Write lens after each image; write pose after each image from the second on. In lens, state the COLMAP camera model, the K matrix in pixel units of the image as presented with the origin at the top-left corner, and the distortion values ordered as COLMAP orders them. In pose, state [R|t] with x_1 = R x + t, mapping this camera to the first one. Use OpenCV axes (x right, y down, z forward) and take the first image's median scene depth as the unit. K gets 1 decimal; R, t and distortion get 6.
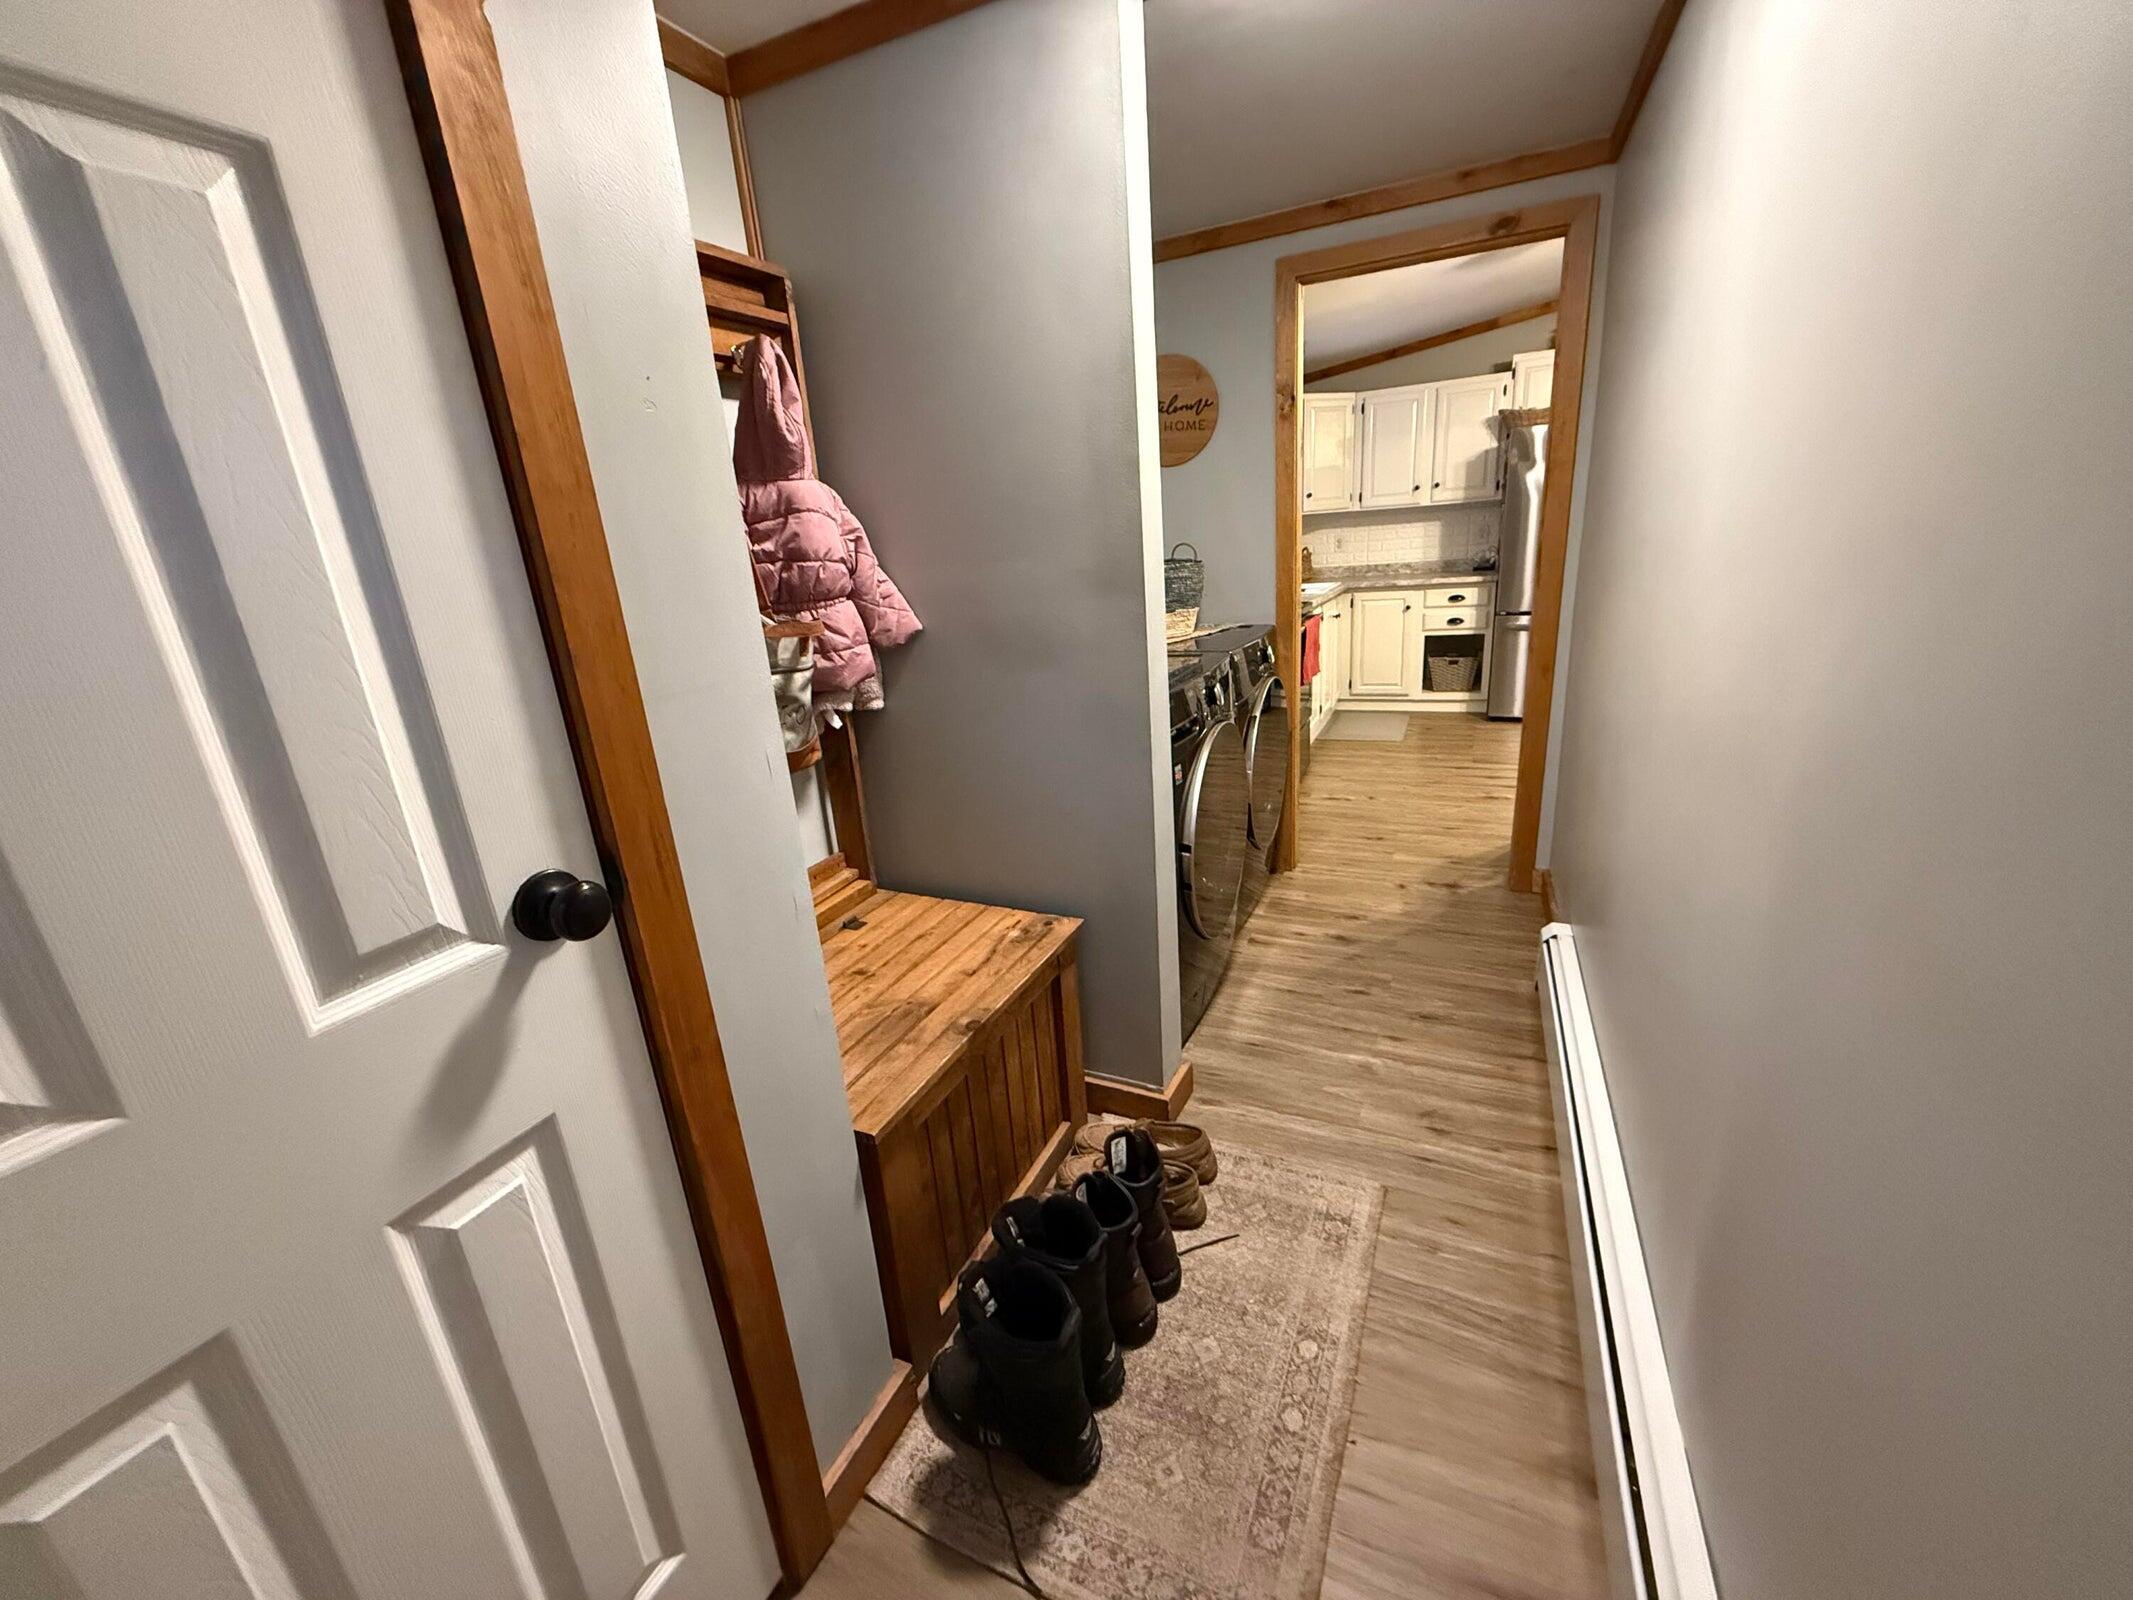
lens RADIAL K [[845.9, 0, 1059.3], [0, 845.9, 800.6], [0, 0, 1]] dist [-0.000116, -0.000478]
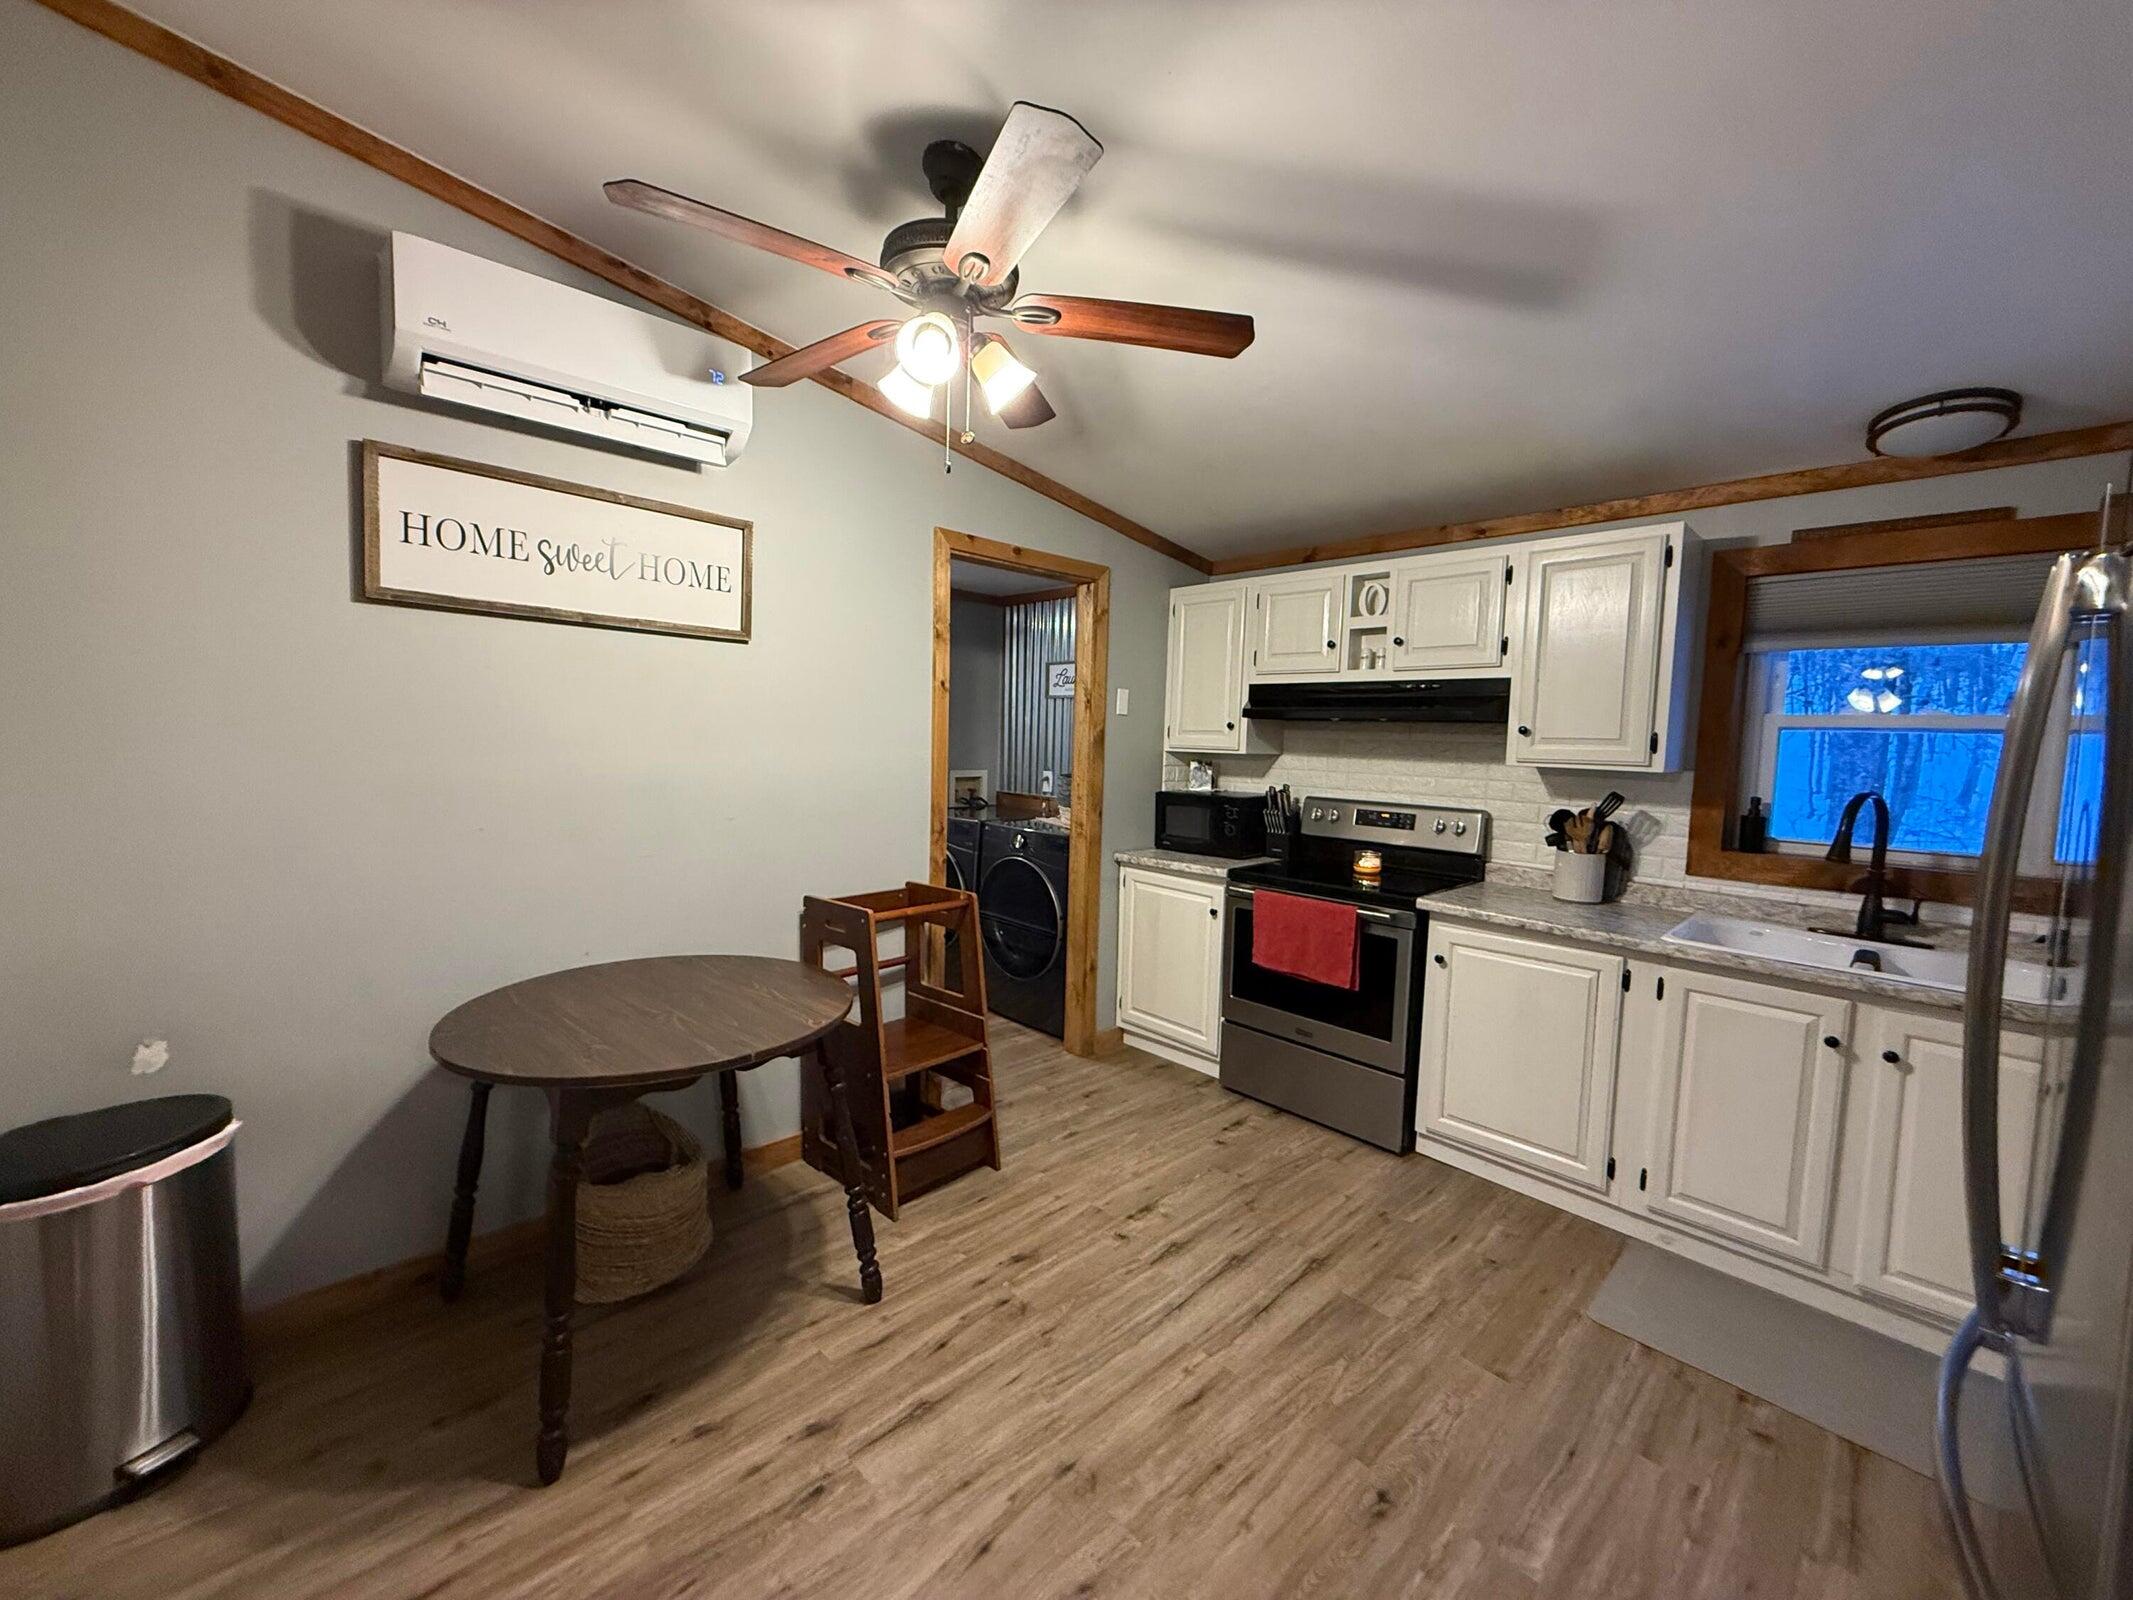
lens RADIAL K [[845.9, 0, 1059.3], [0, 845.9, 800.6], [0, 0, 1]] dist [-0.000116, -0.000478]
pose [[-0.367318, 0.130025, -0.920962, 1.933242], [-0.277335, 0.929825, 0.241890, -0.757751], [0.887785, 0.344266, -0.305481, 1.850548]]
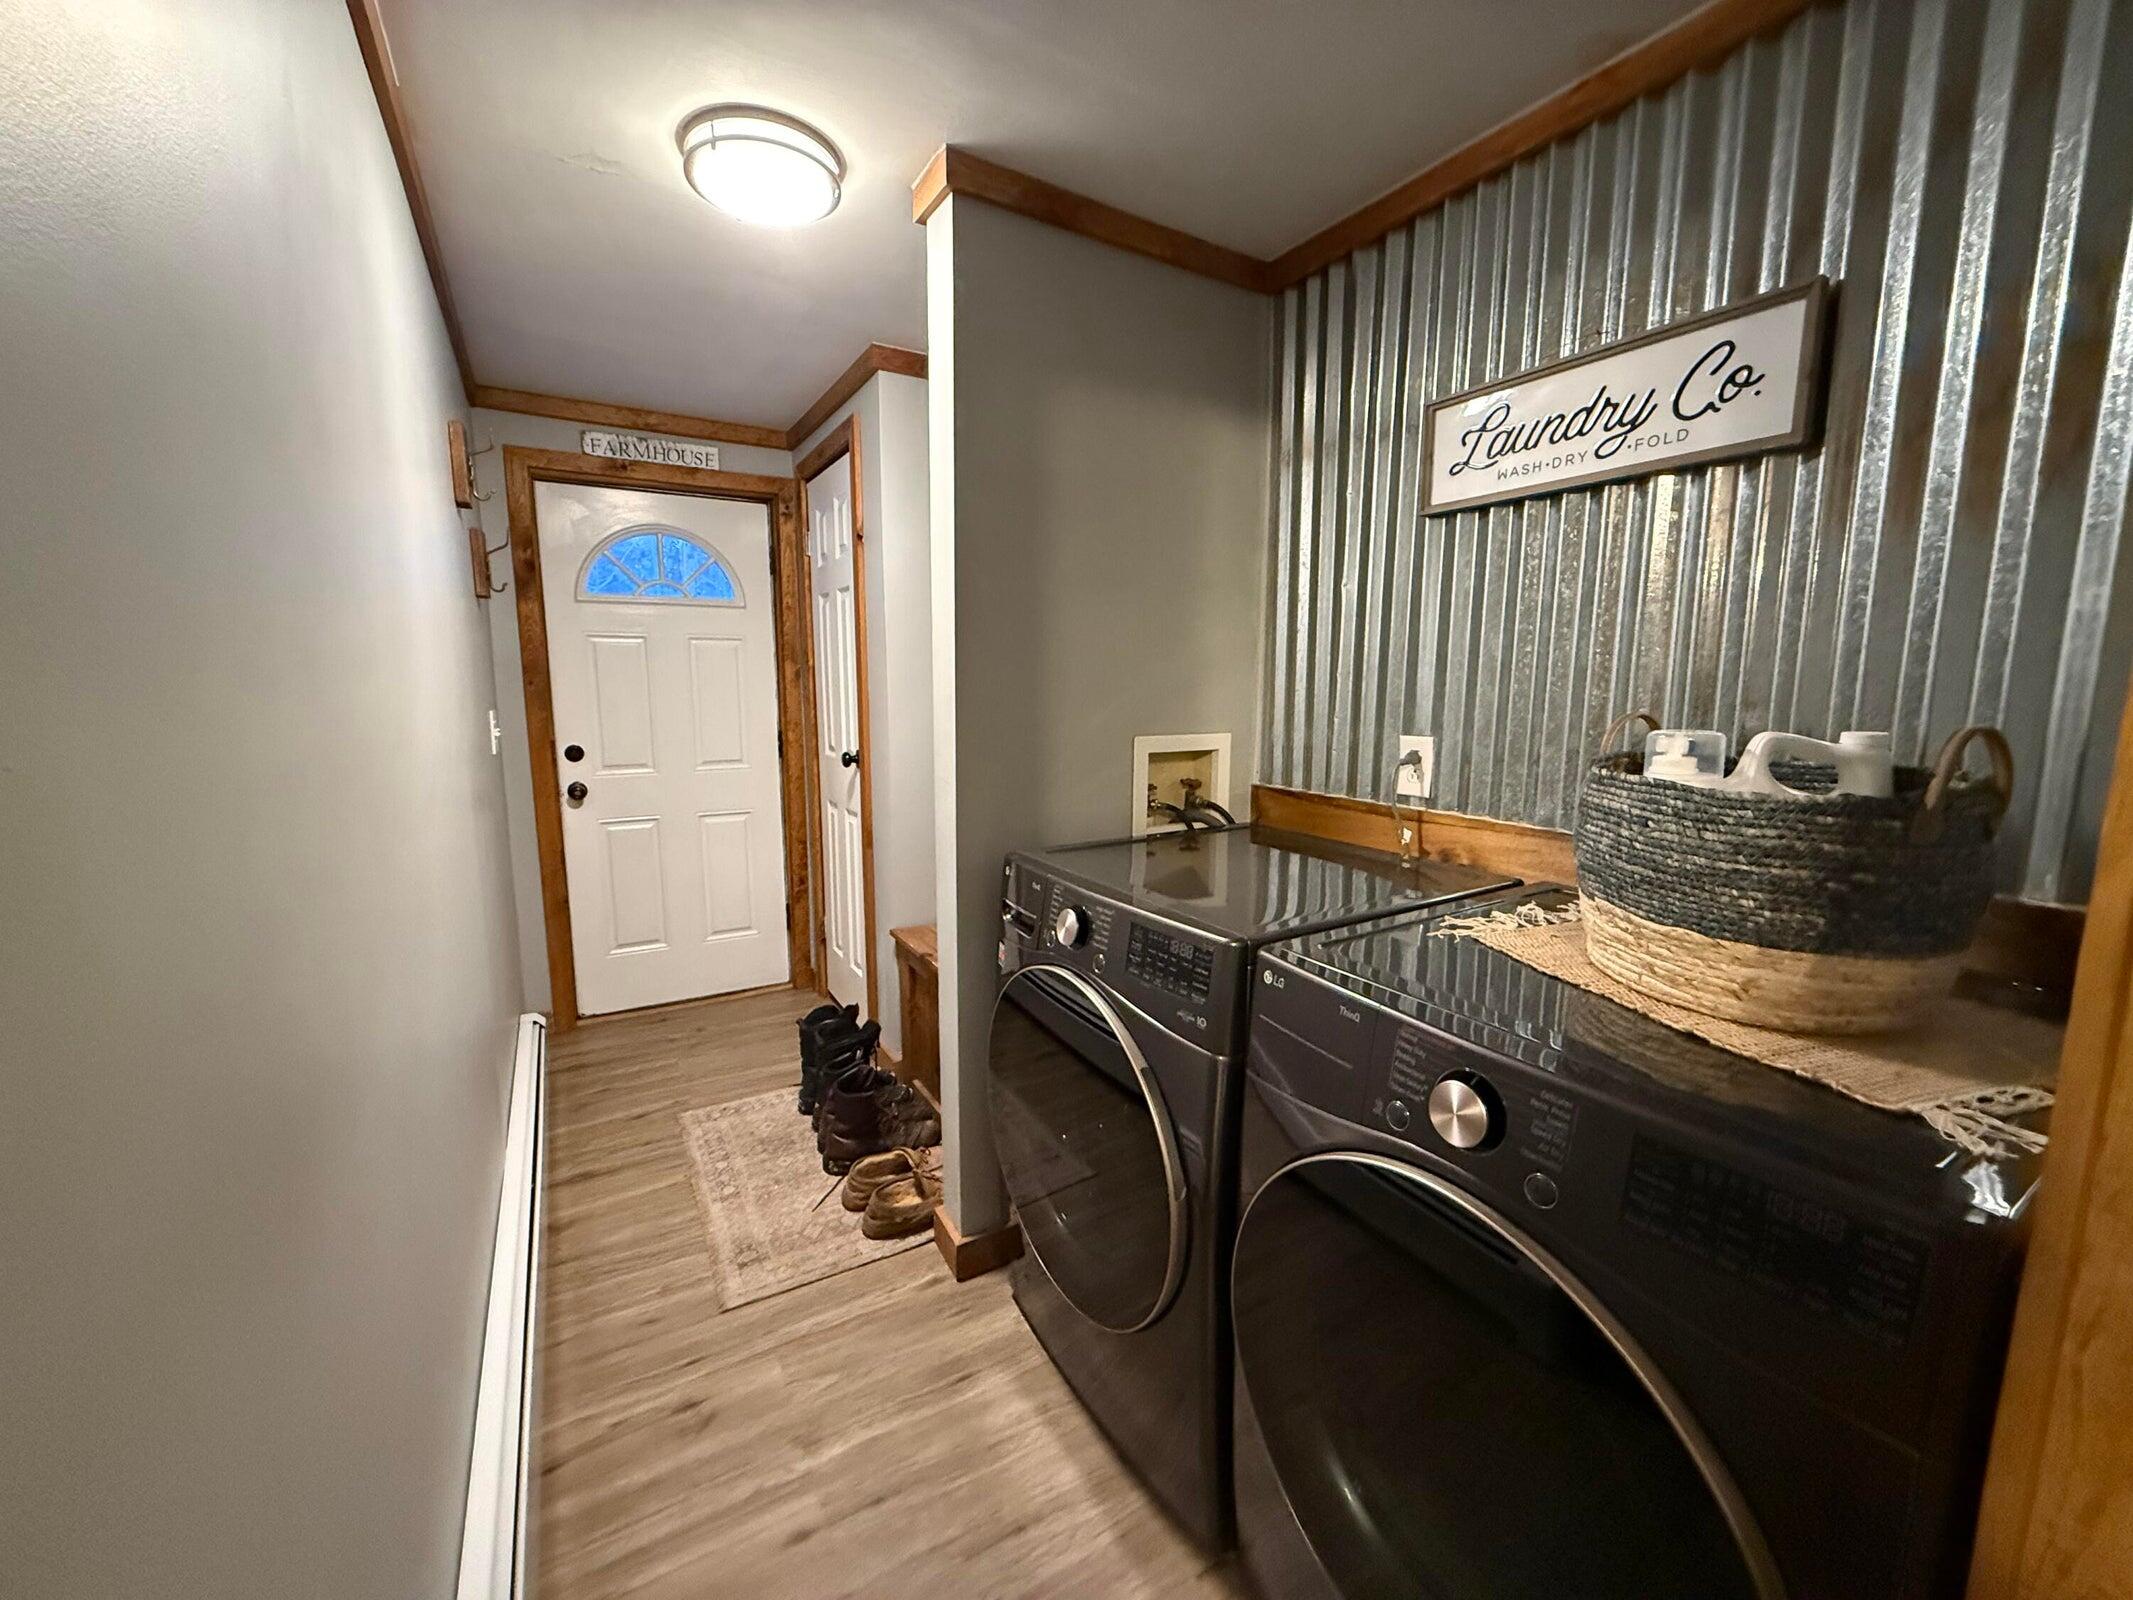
lens RADIAL K [[845.9, 0, 1059.3], [0, 845.9, 800.6], [0, 0, 1]] dist [-0.000116, -0.000478]
pose [[-0.566582, 0.181852, -0.803688, 0.672961], [-0.208183, 0.912110, 0.353149, -0.426894], [0.797273, 0.367403, -0.478927, 1.237342]]
